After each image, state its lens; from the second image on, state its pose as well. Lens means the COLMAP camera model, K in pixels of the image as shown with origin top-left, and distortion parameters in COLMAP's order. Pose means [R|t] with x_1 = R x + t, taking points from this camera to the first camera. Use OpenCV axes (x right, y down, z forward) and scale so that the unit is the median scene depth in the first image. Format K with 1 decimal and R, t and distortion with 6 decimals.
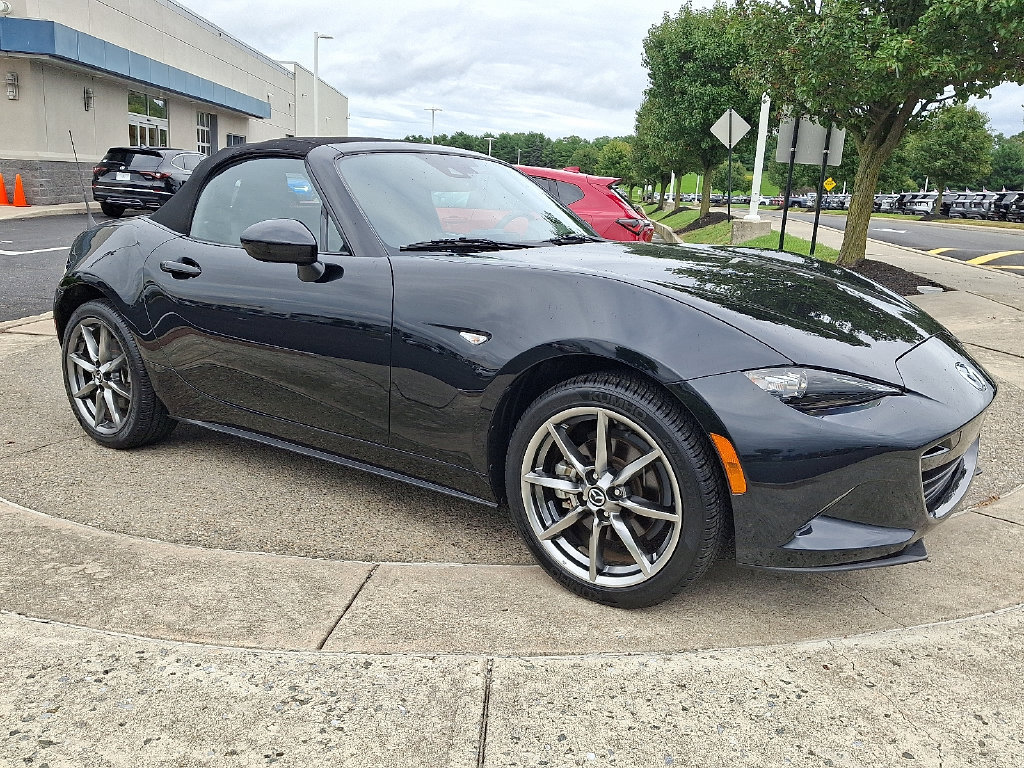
lens RADIAL K [[814.9, 0, 510.9], [0, 814.9, 407.0], [0, 0, 1]] dist [0.107940, -0.163870]
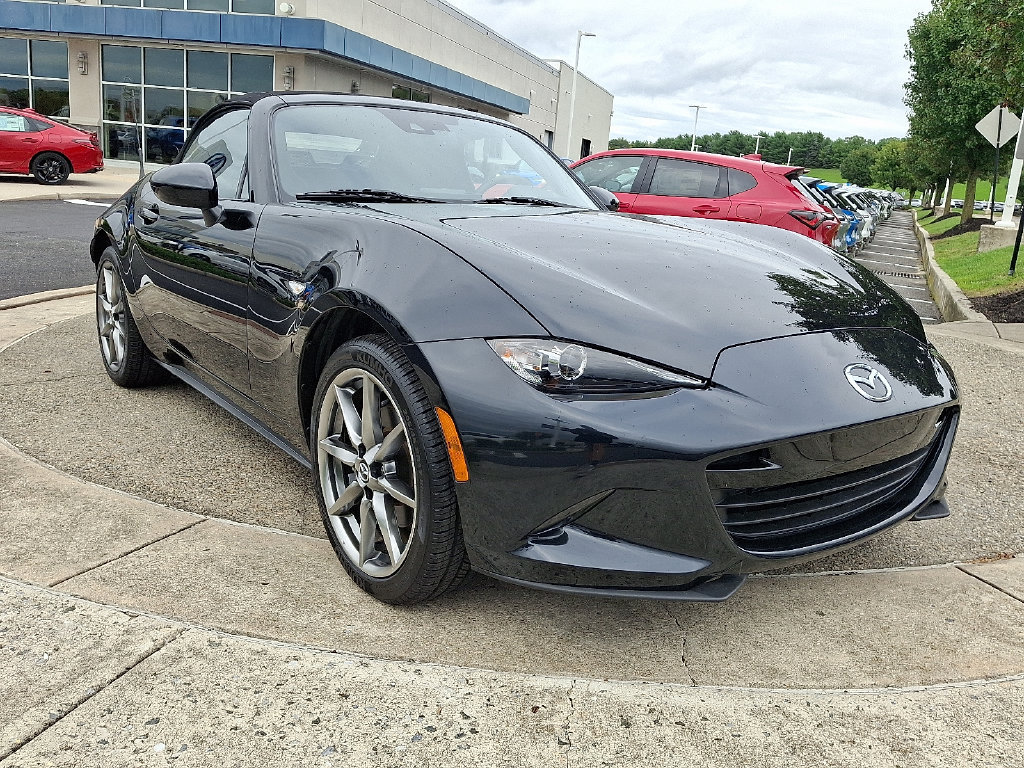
lens RADIAL K [[814.9, 0, 532.3], [0, 814.9, 382.6], [0, 0, 1]] dist [0.076778, -0.118210]
pose [[0.957688, 0.099031, -0.270235, 0.309918], [-0.105567, 0.994365, -0.009720, 0.002592], [0.267750, 0.037837, 0.962745, 0.117092]]
